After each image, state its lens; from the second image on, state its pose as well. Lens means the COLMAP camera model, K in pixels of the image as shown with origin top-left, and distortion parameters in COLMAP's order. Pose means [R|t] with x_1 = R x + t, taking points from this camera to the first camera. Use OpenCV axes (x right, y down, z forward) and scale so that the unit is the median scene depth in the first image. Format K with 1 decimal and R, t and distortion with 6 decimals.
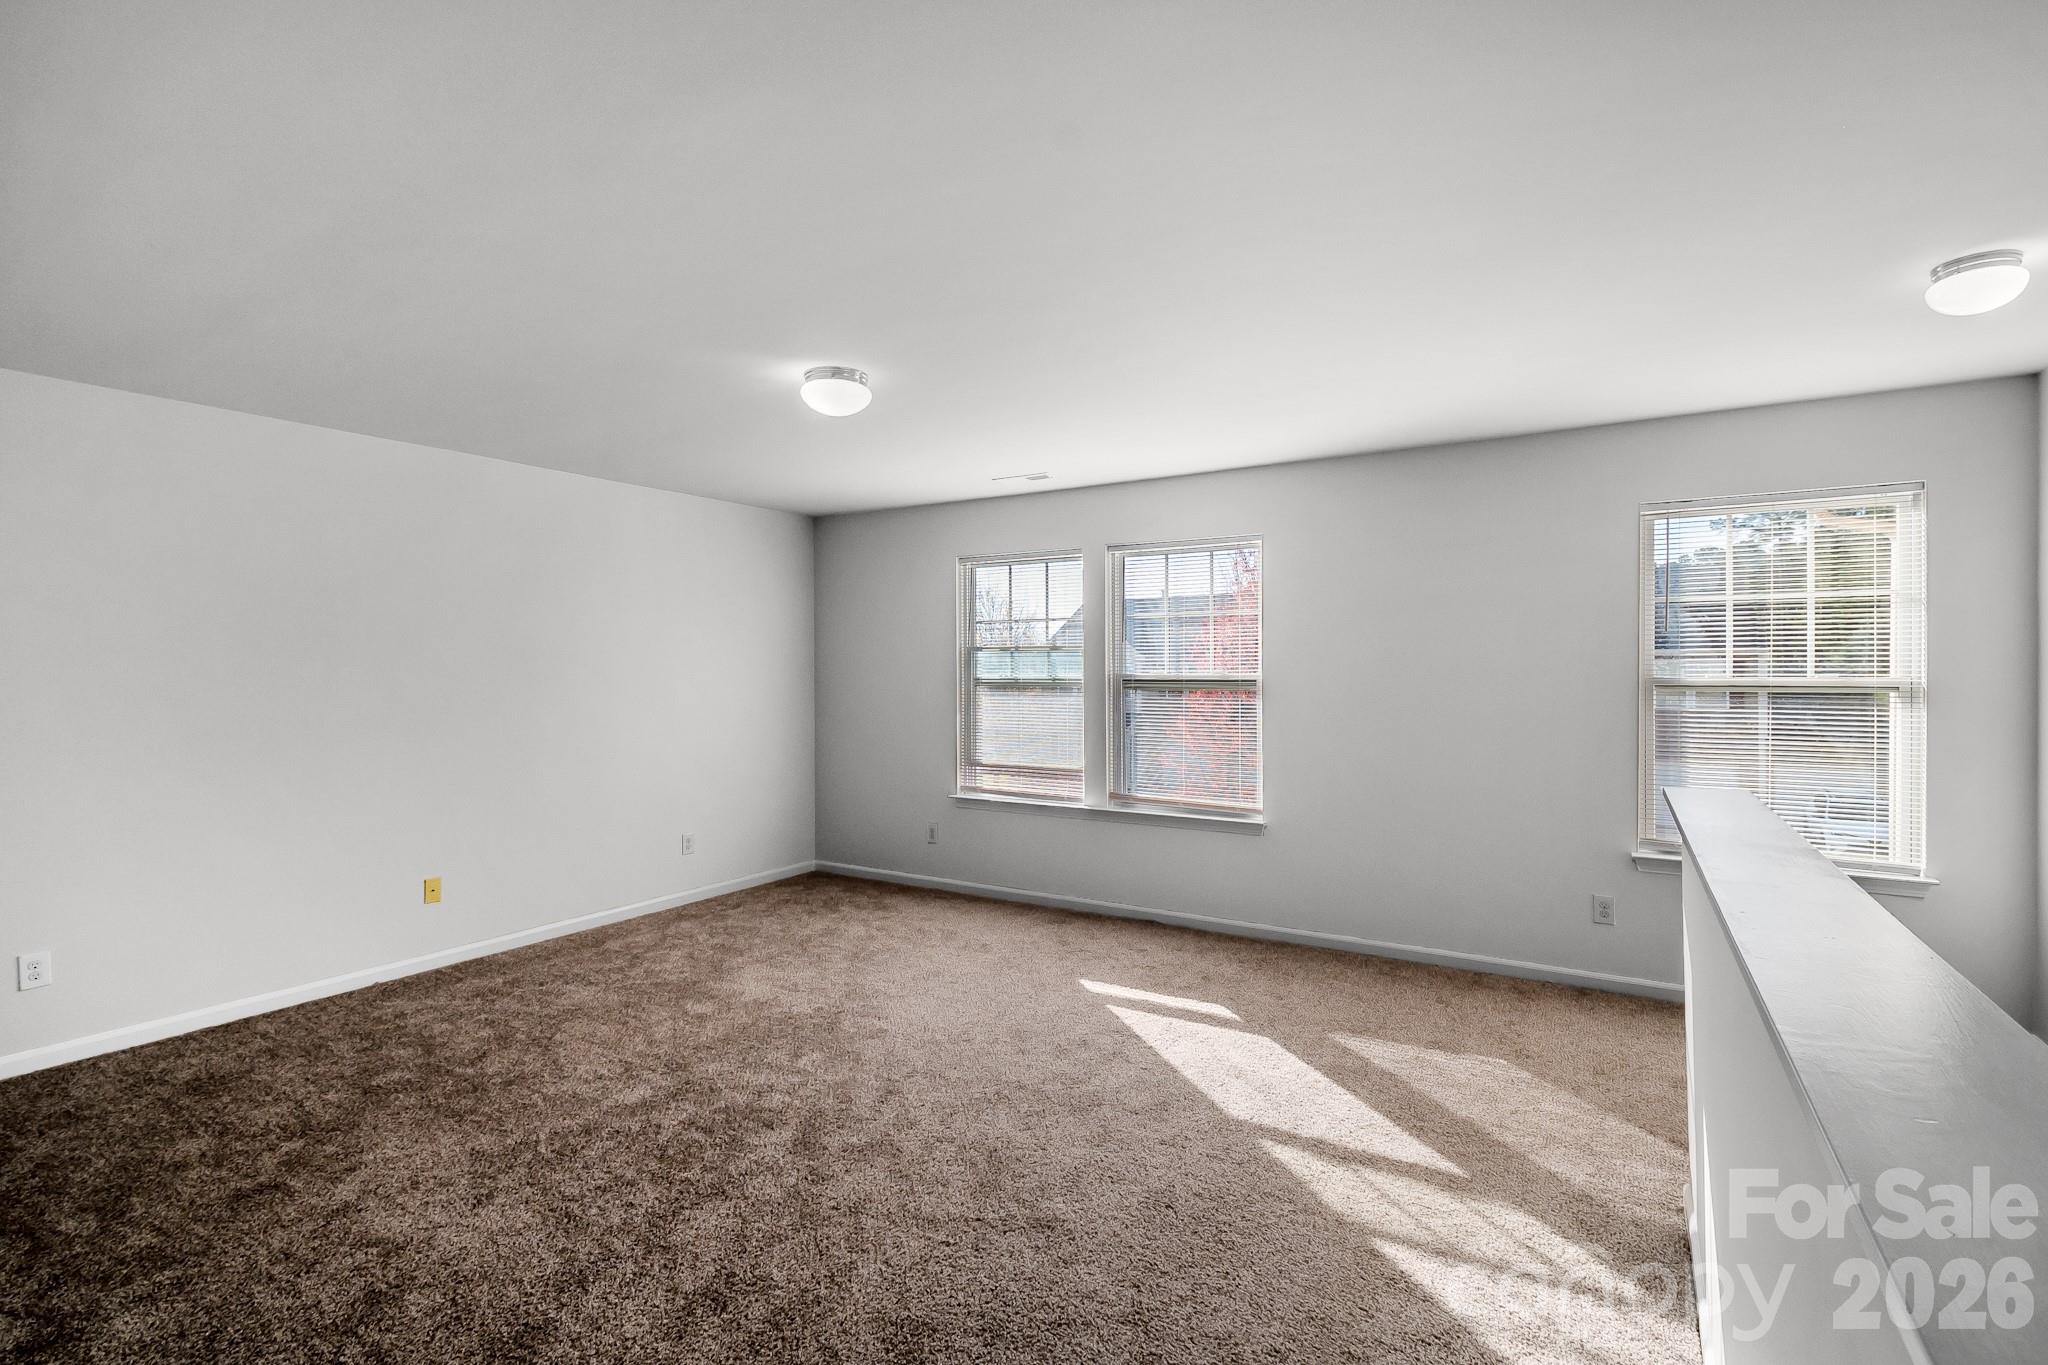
lens RADIAL K [[914.1, 0, 1024.0], [0, 914.1, 682.5], [0, 0, 1]] dist [-0.000724, -0.000326]
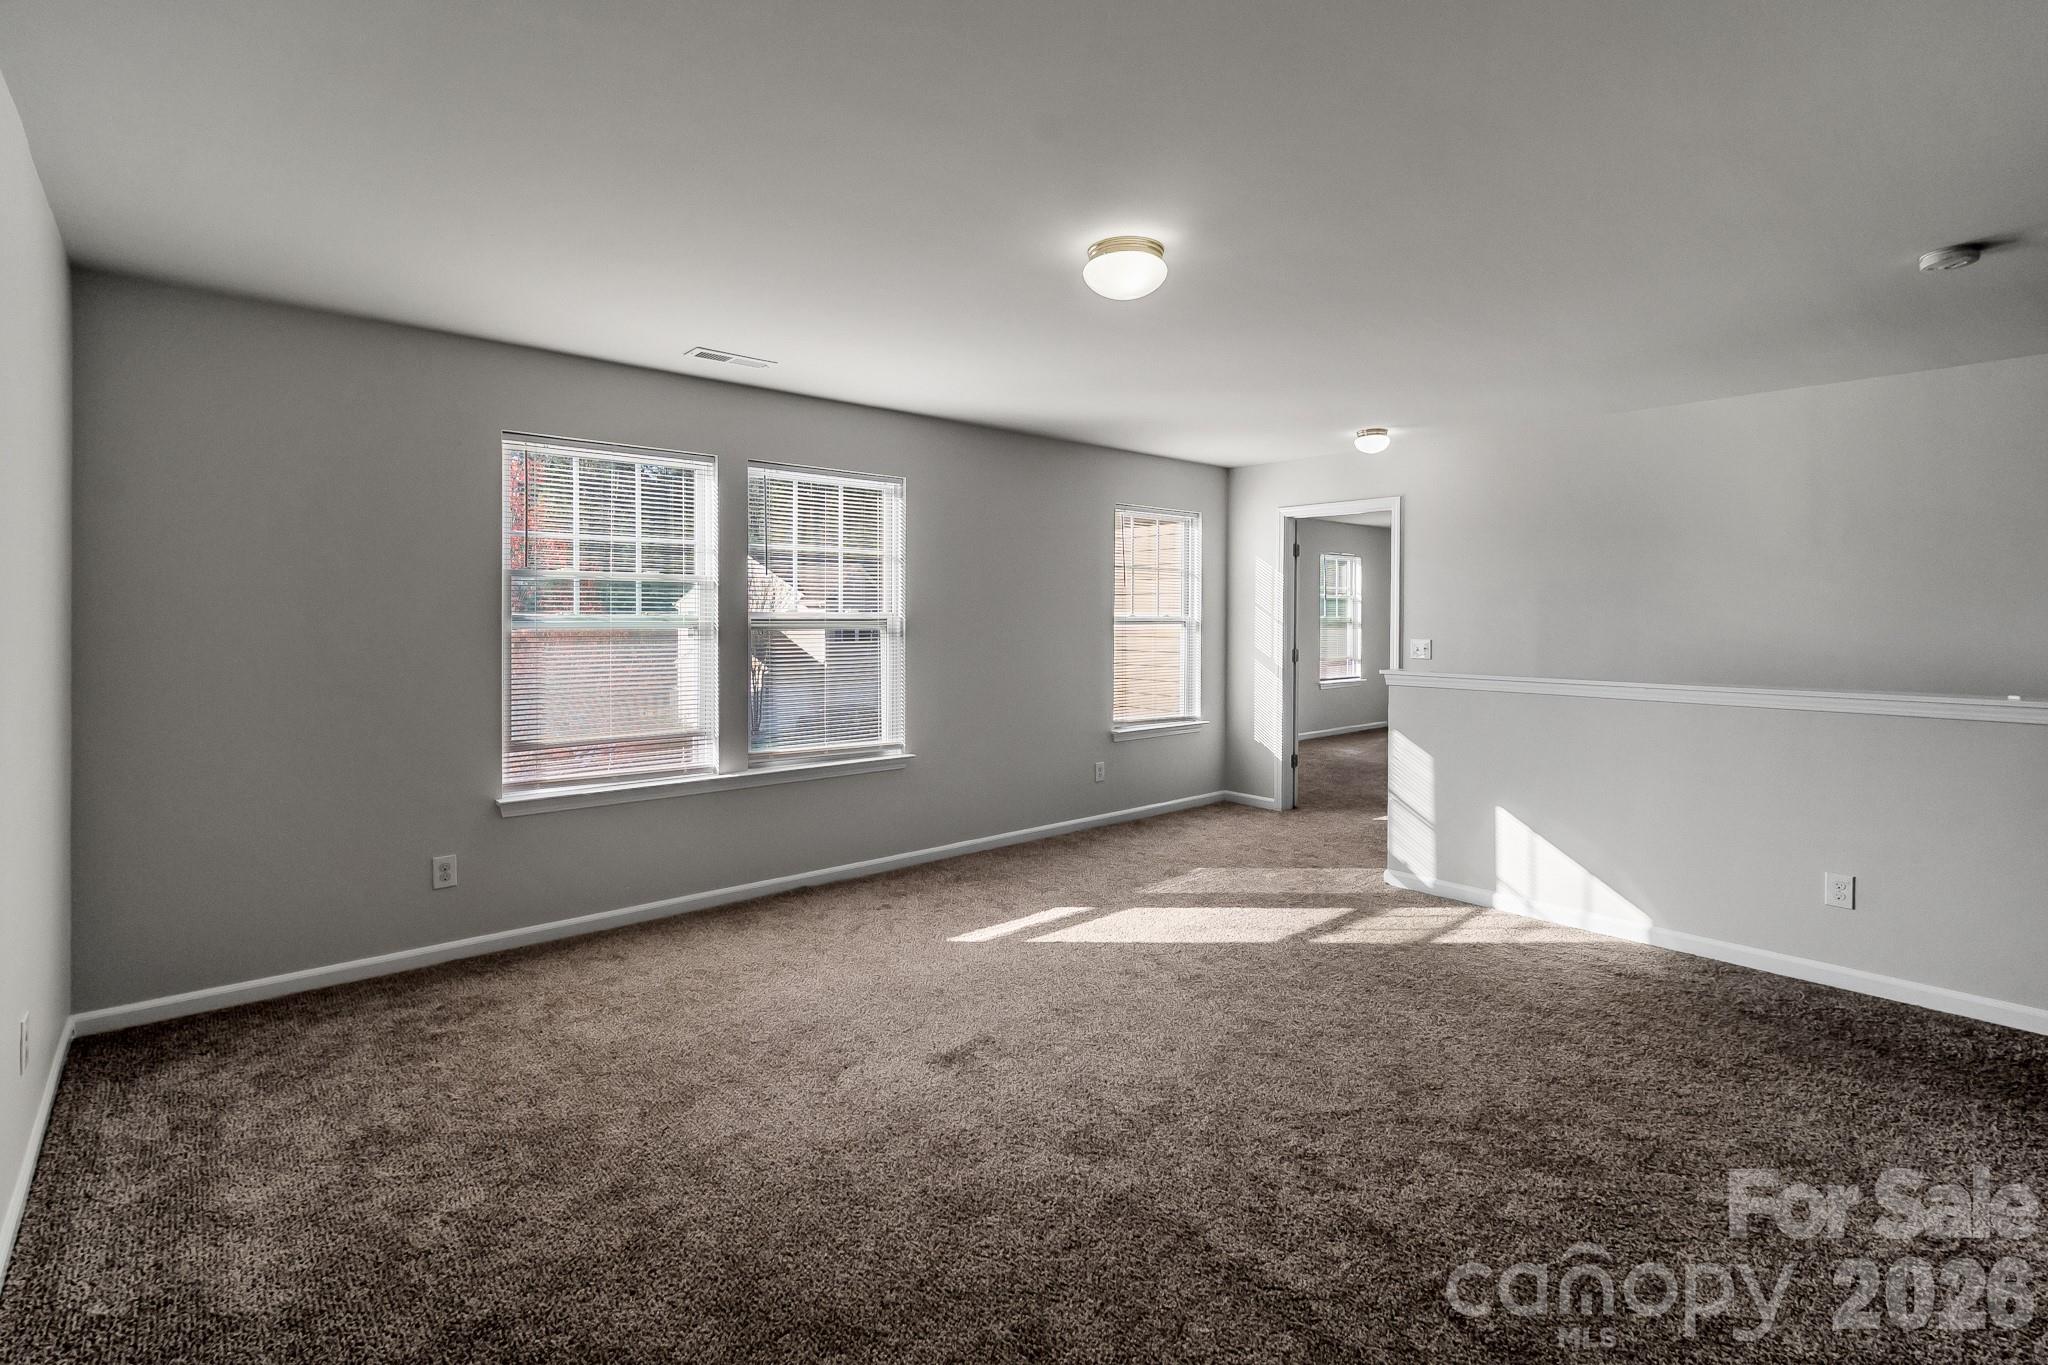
lens RADIAL K [[963.0, 0, 1021.1], [0, 963.0, 608.5], [0, 0, 1]] dist [0.028373, -0.000275]
pose [[0.316641, -0.000856, 0.948545, -0.861249], [0.005049, 0.999987, -0.000783, -0.014856], [-0.948532, 0.005037, 0.316641, 0.613479]]
